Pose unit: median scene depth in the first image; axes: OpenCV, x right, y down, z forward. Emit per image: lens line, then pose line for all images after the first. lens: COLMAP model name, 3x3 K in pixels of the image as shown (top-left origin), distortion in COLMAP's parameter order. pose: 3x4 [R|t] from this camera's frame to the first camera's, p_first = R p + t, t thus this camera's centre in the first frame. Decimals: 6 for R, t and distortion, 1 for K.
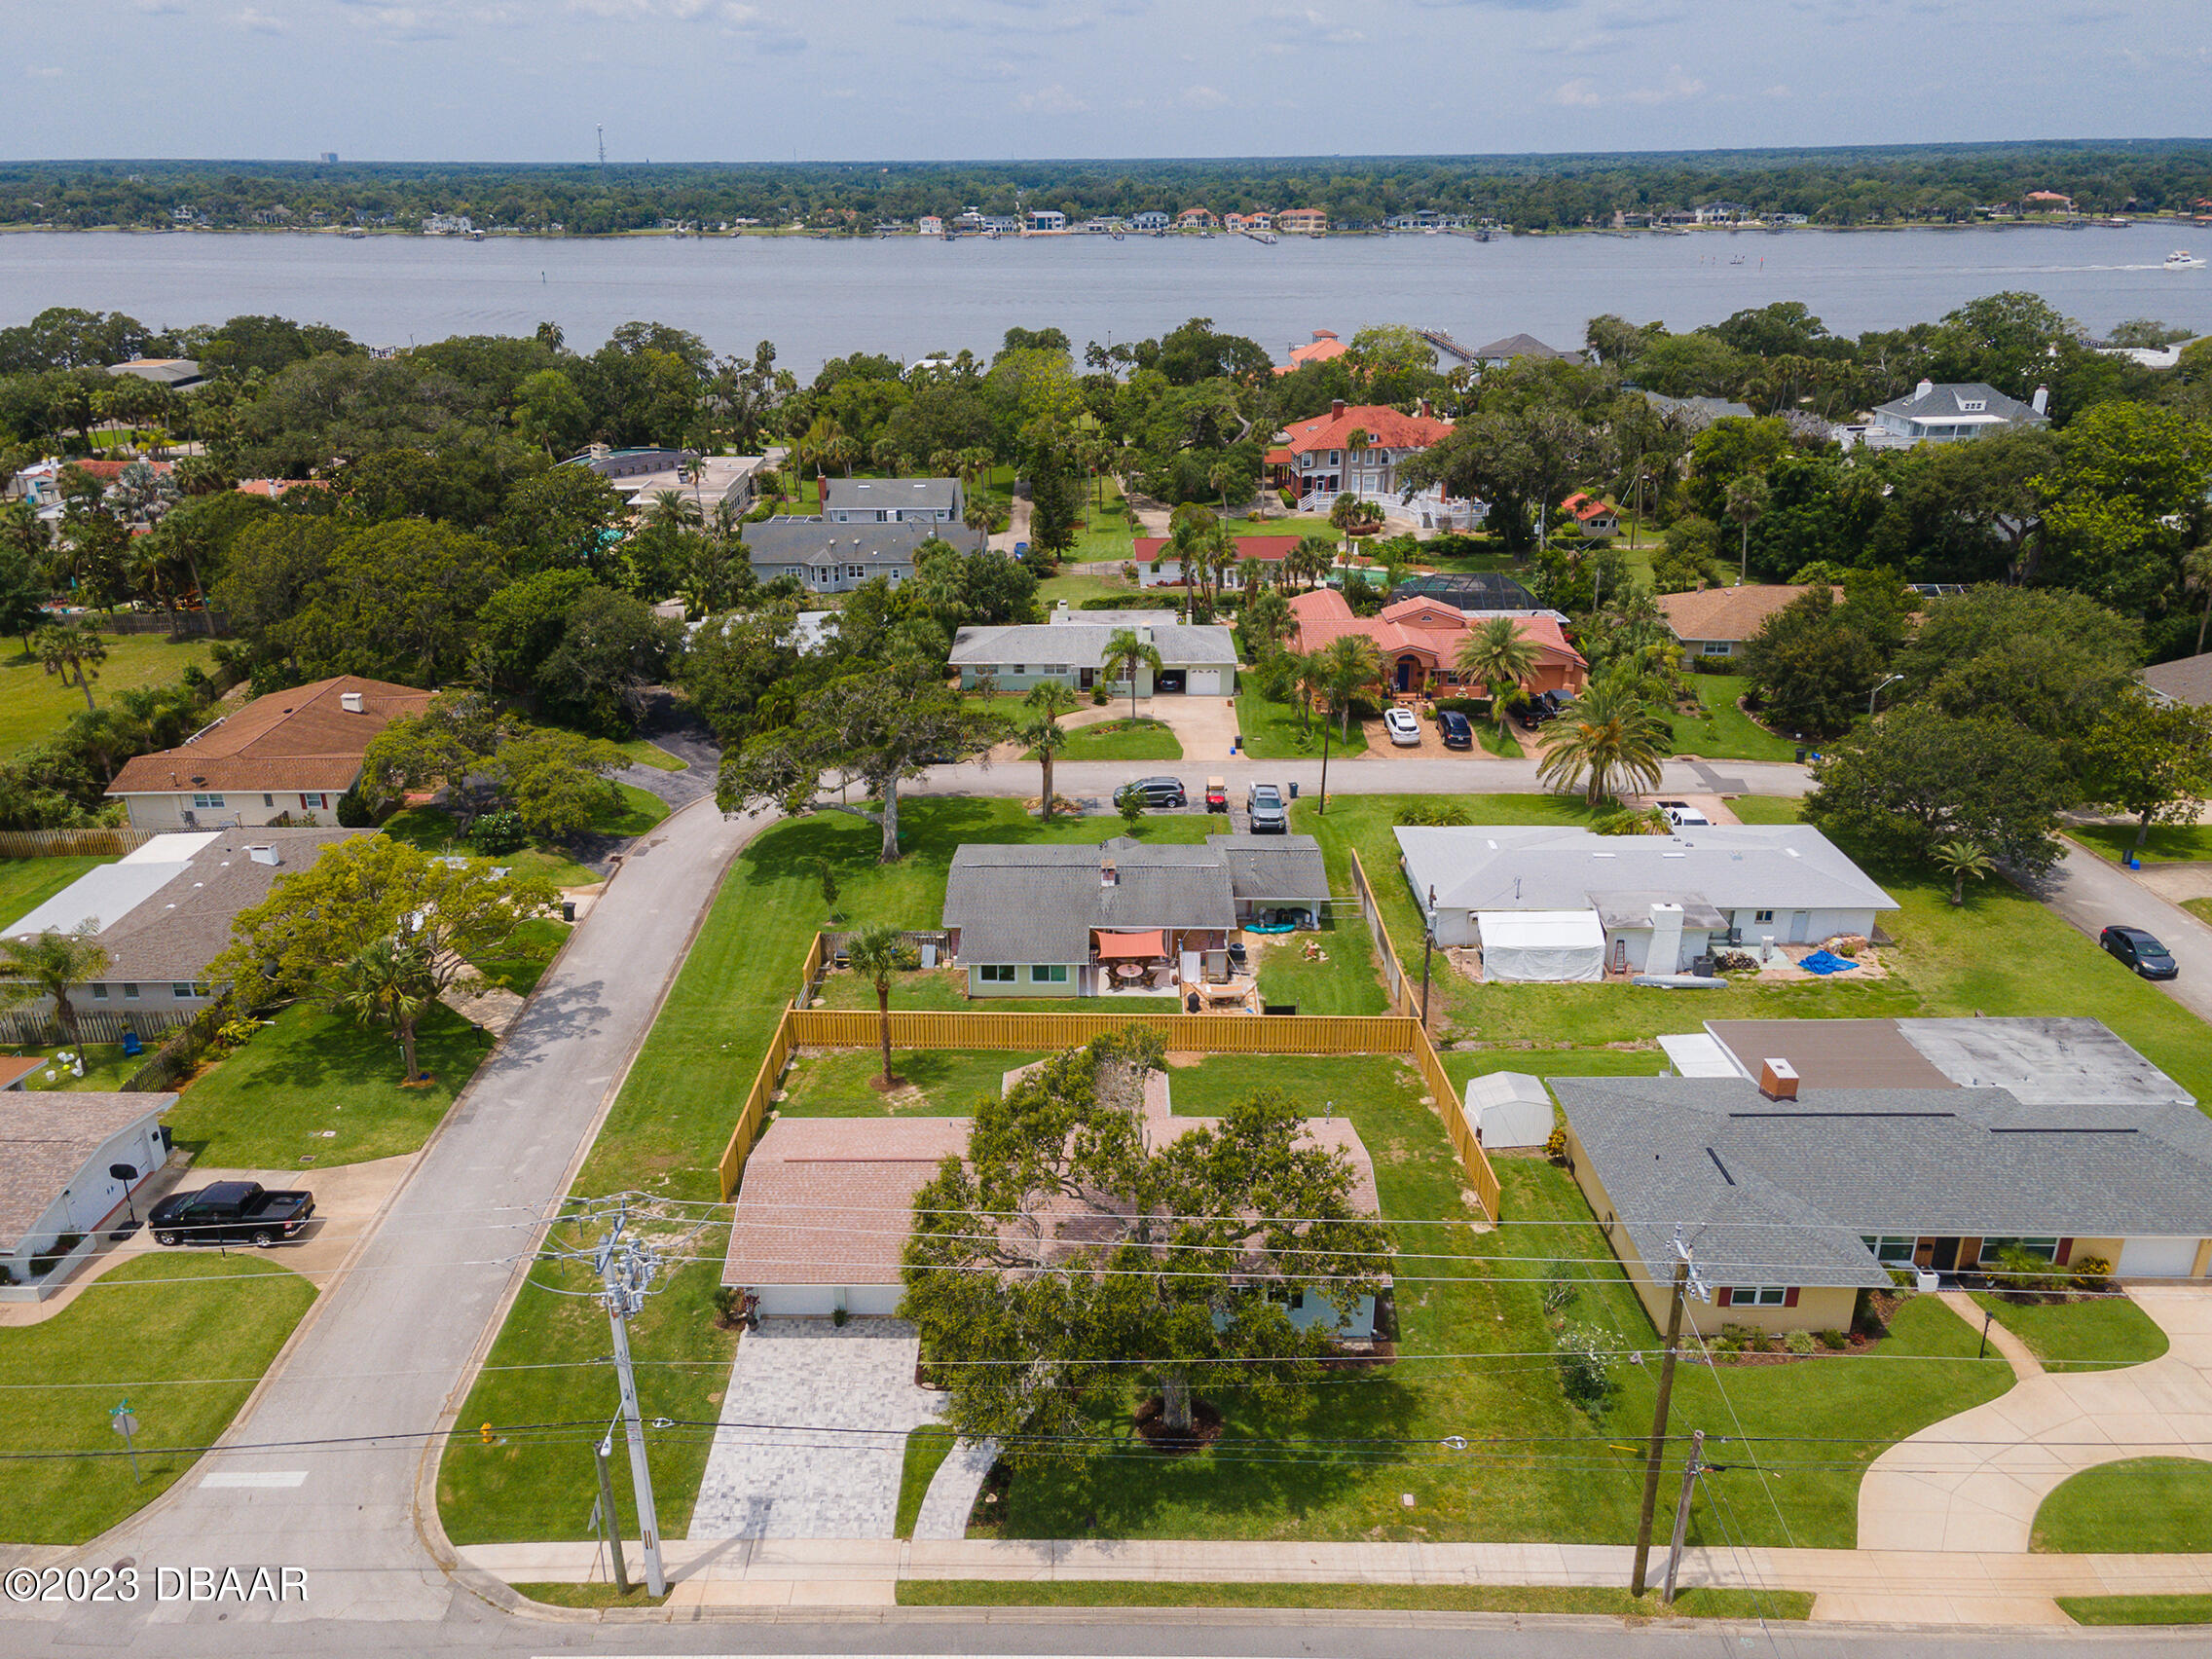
lens RADIAL K [[1648.5, 0, 1072.5], [0, 1648.5, 800.6], [0, 0, 1]] dist [0.044757, 0.003792]
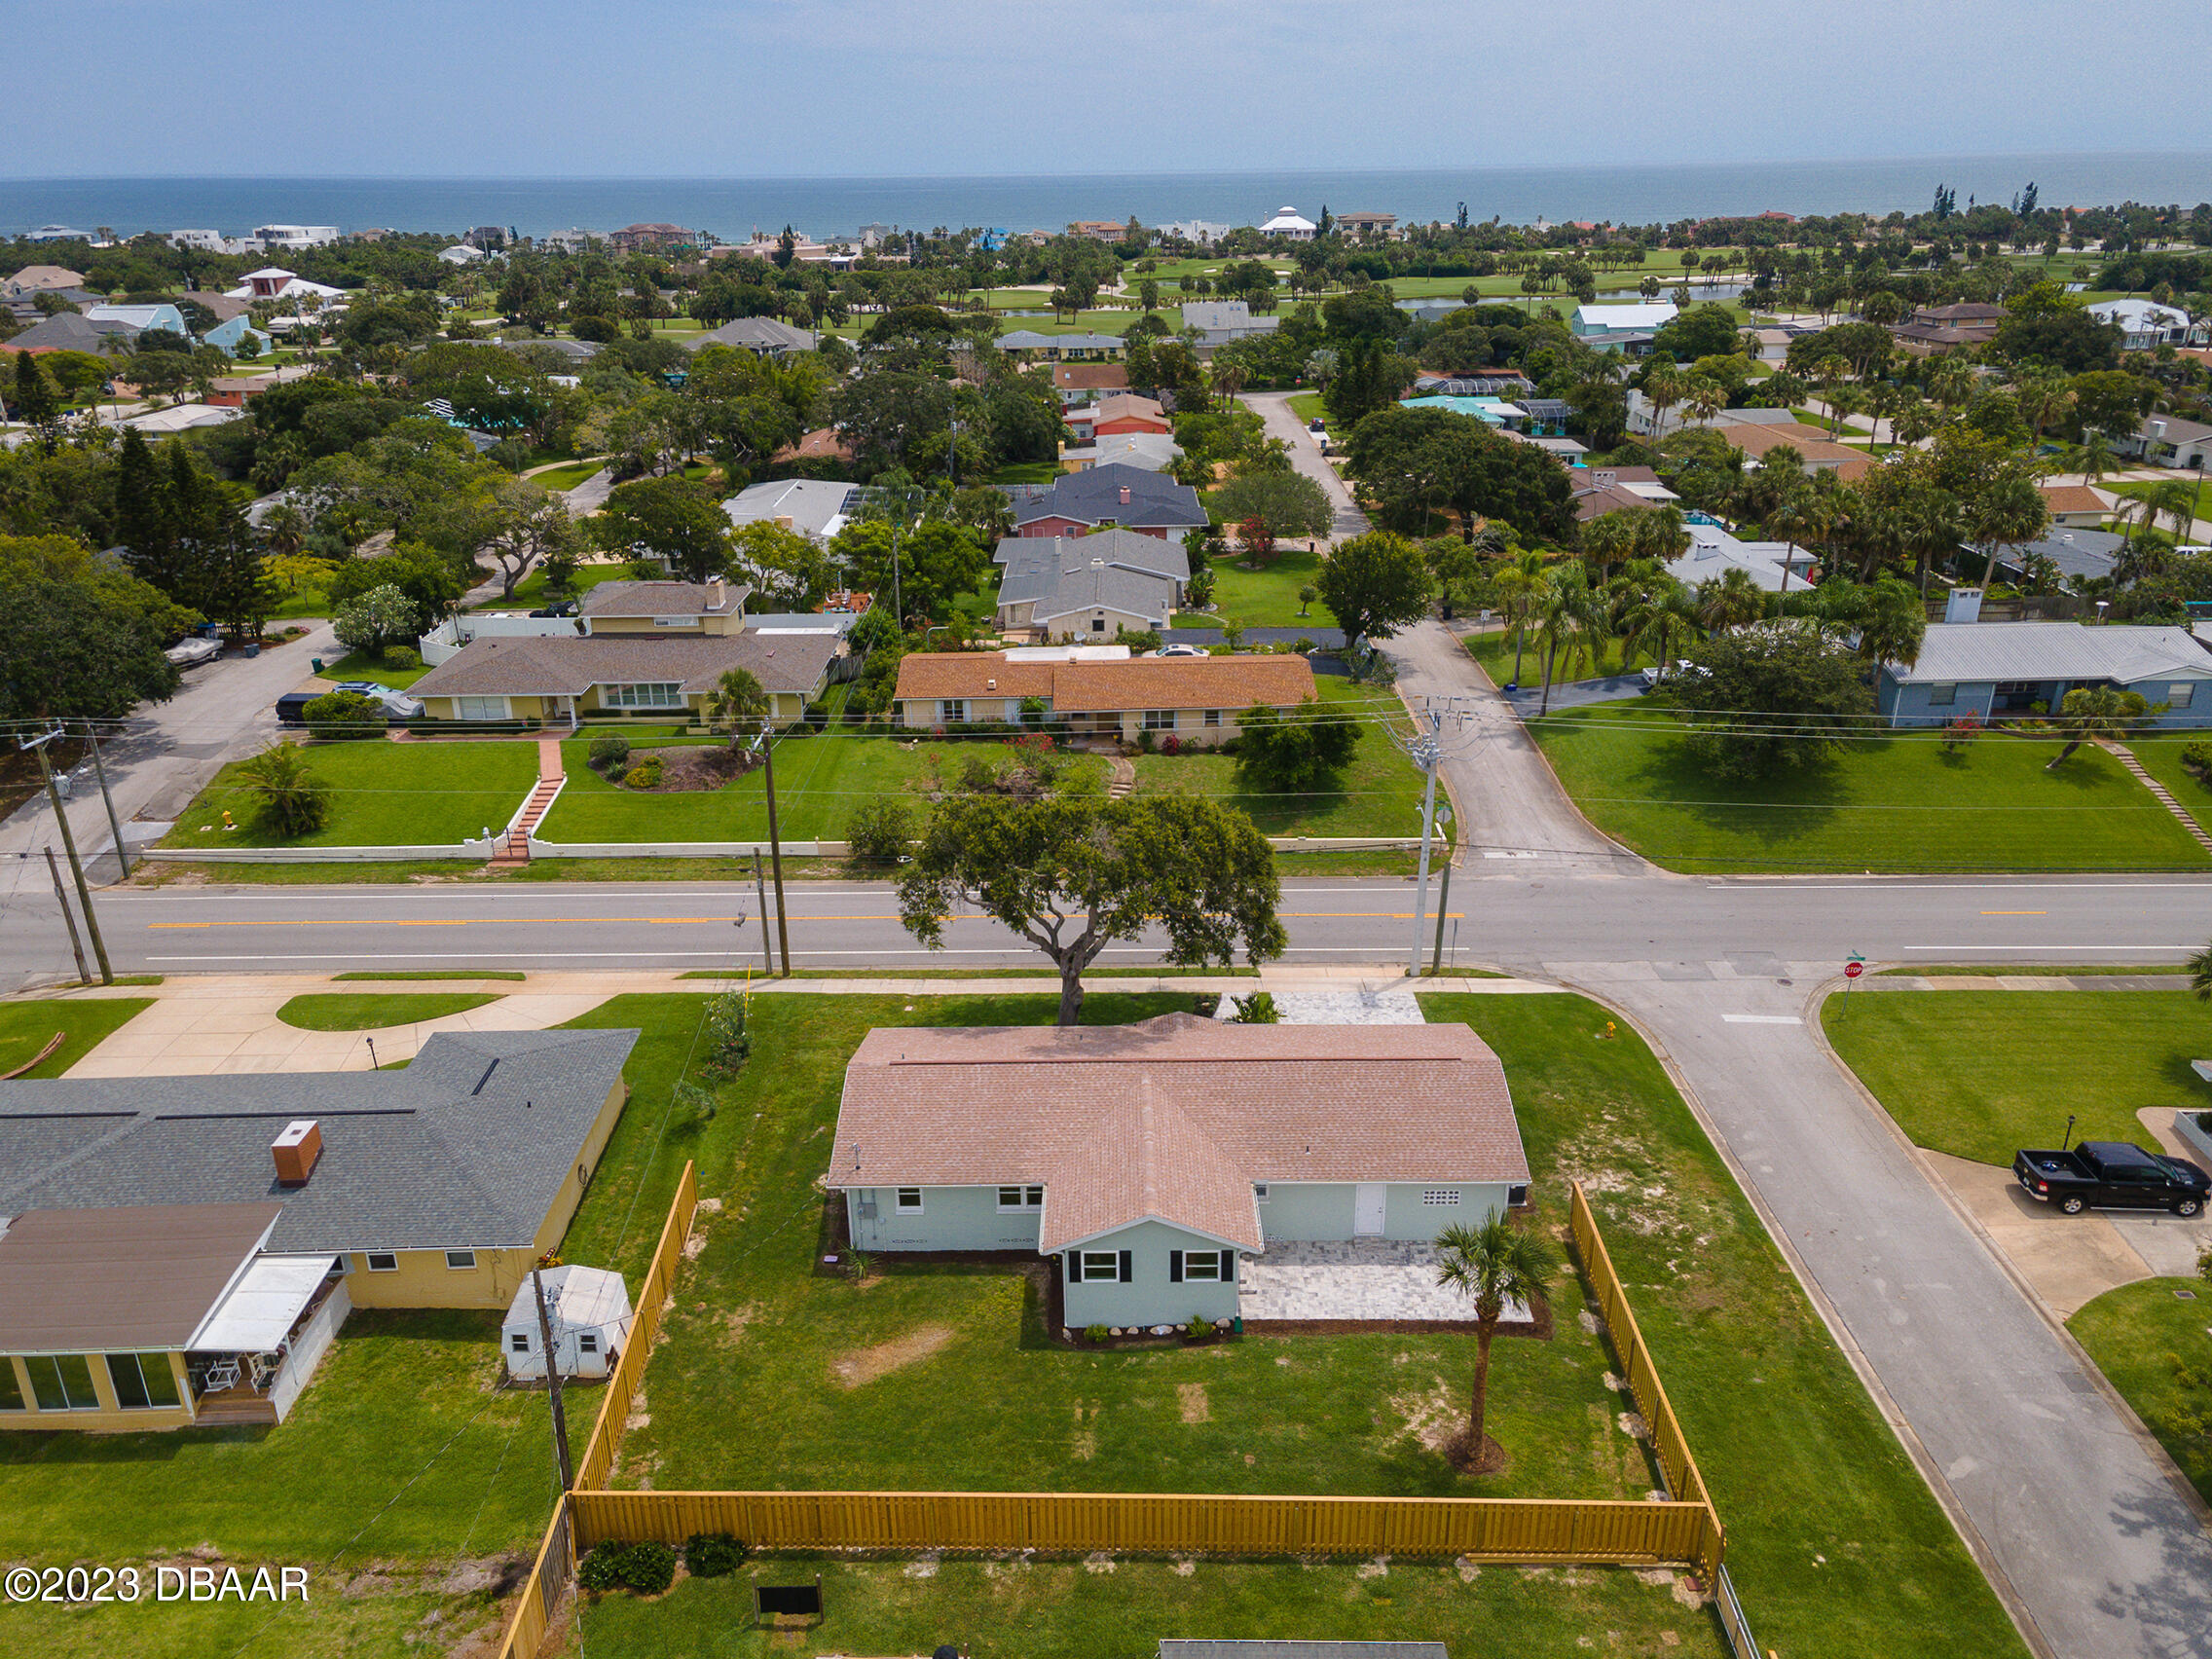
lens RADIAL K [[1615.0, 0, 1108.9], [0, 1615.0, 824.2], [0, 0, 1]] dist [0.043603, 0.011622]
pose [[-0.999725, 0.023342, -0.002443, 0.014368], [0.015275, 0.726143, 0.687374, -0.275216], [0.017819, 0.687147, -0.726299, 0.827724]]
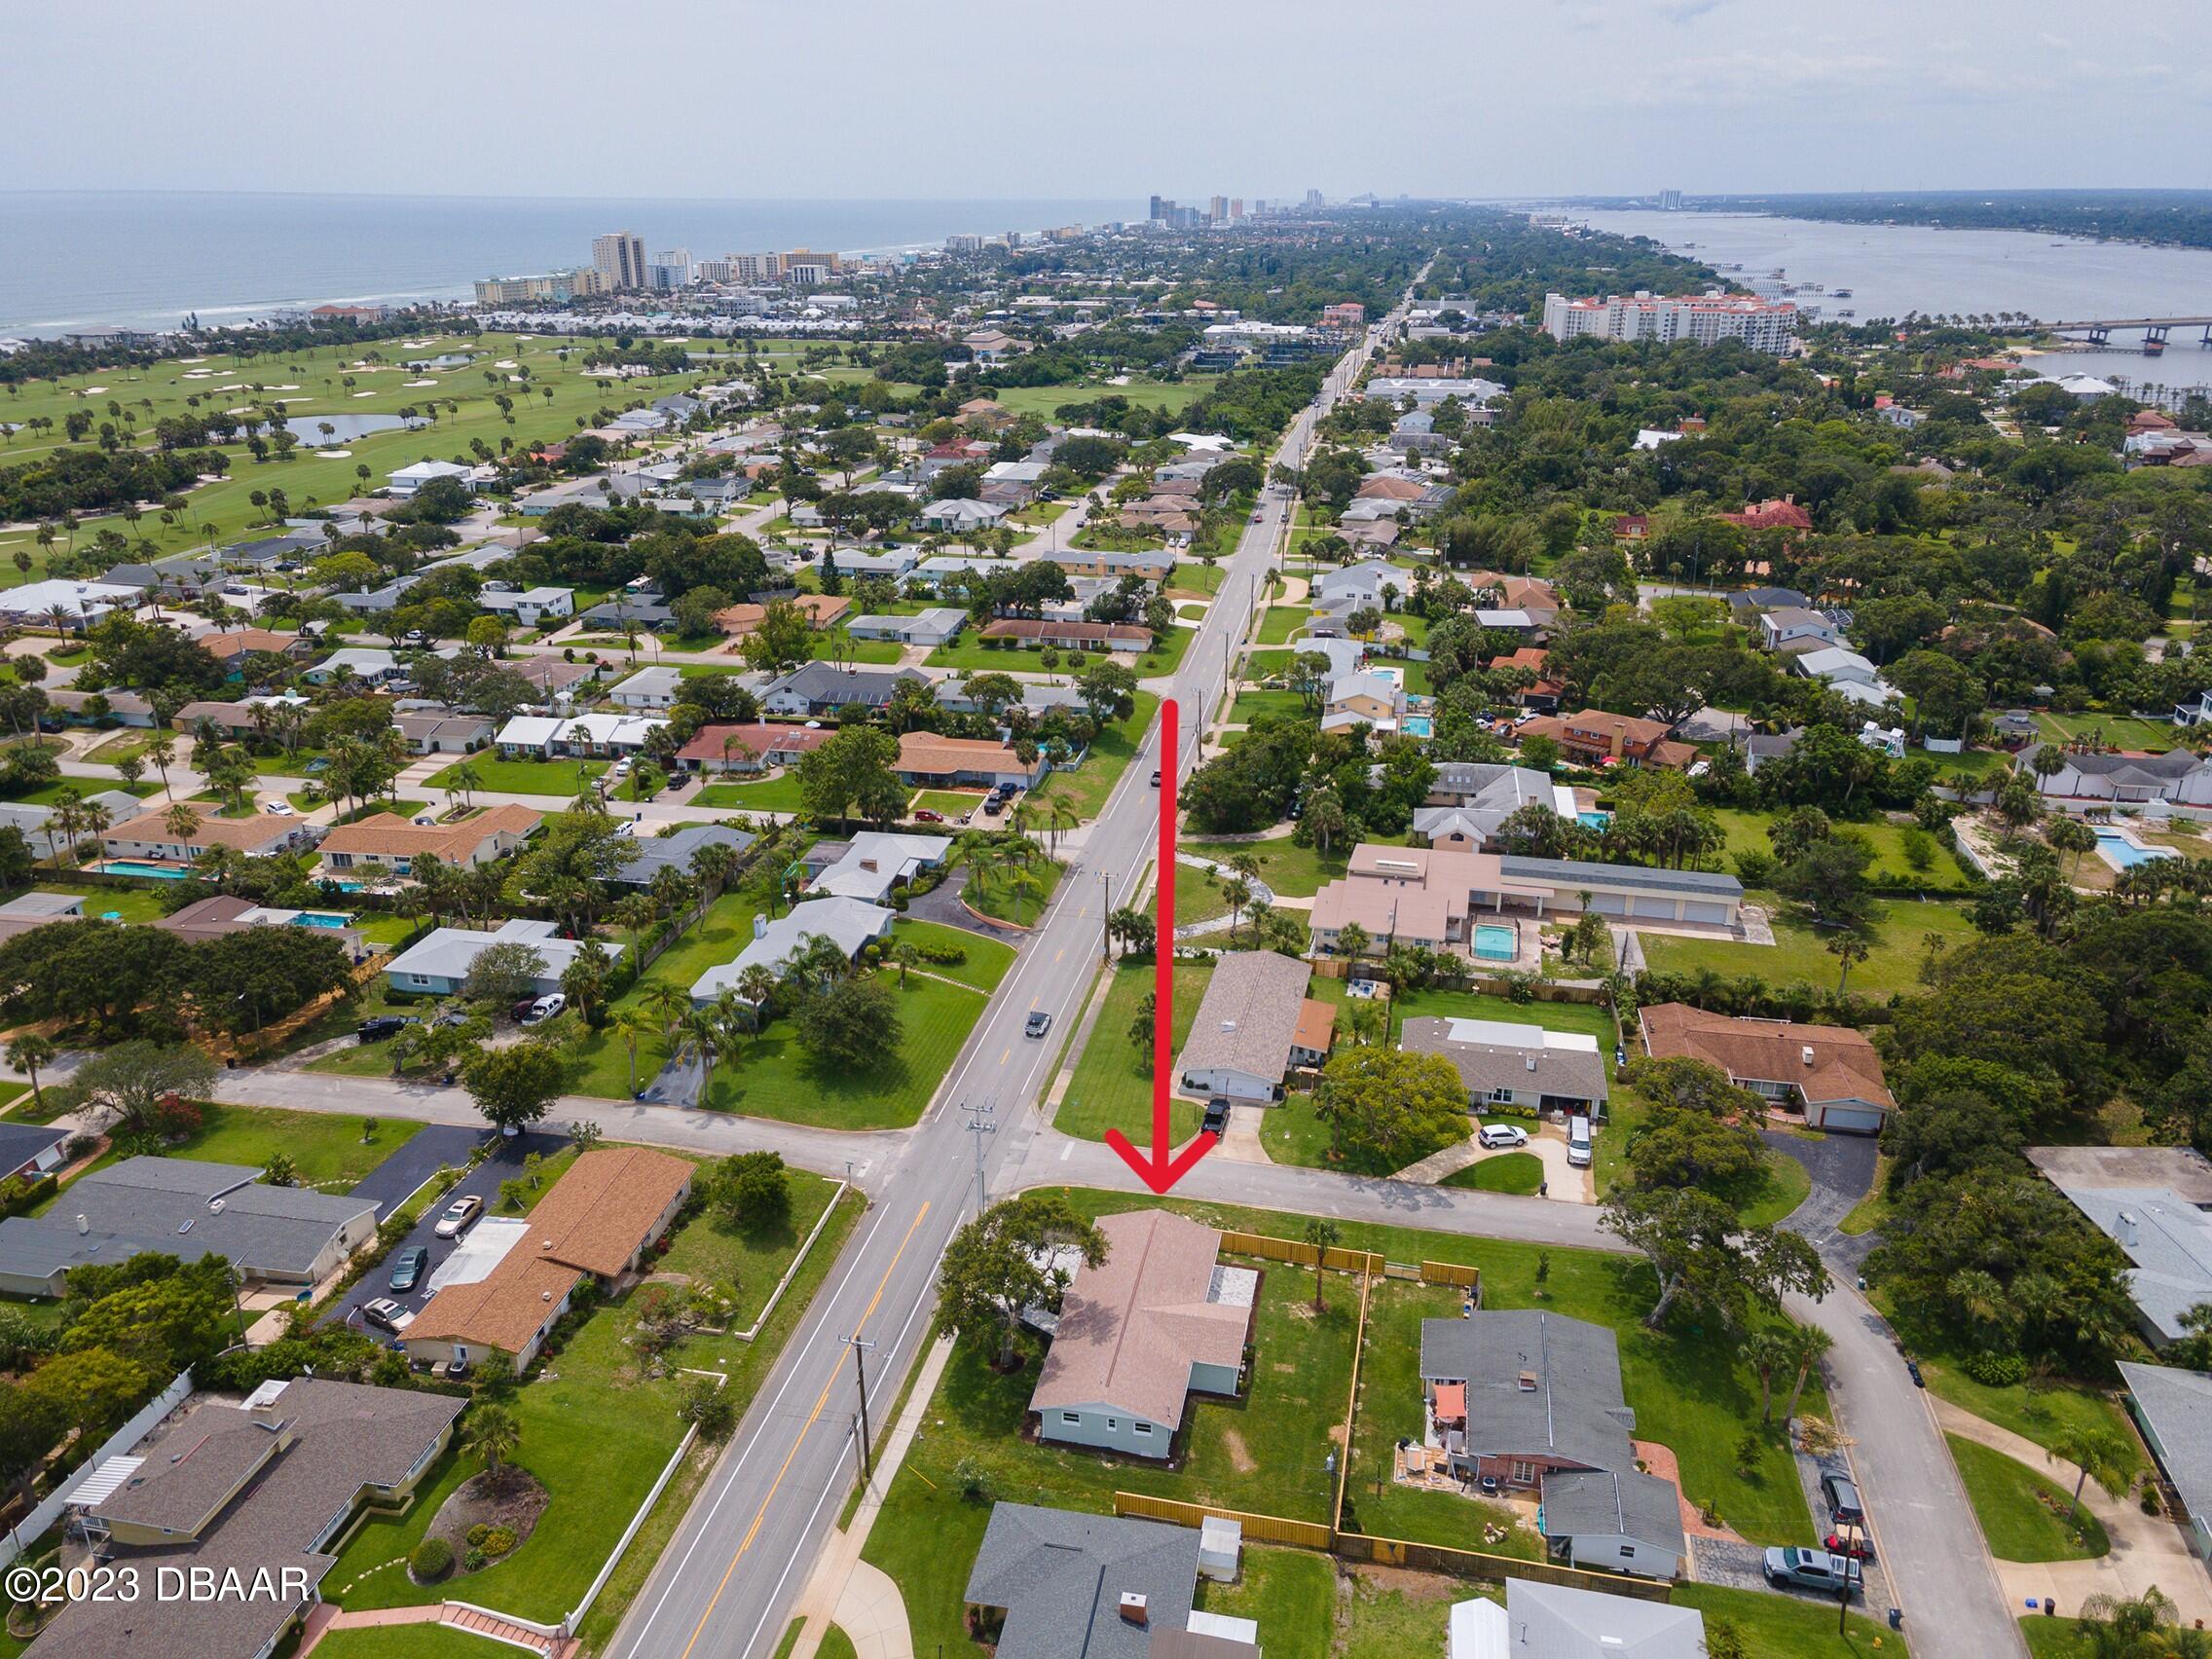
lens RADIAL K [[1622.8, 0, 1105.8], [0, 1622.8, 803.3], [0, 0, 1]] dist [0.046537, 0.009238]
pose [[-0.184483, 0.353095, -0.917219, 0.853609], [-0.354784, 0.846387, 0.397186, -0.569133], [0.916566, 0.398689, -0.030872, 0.411158]]
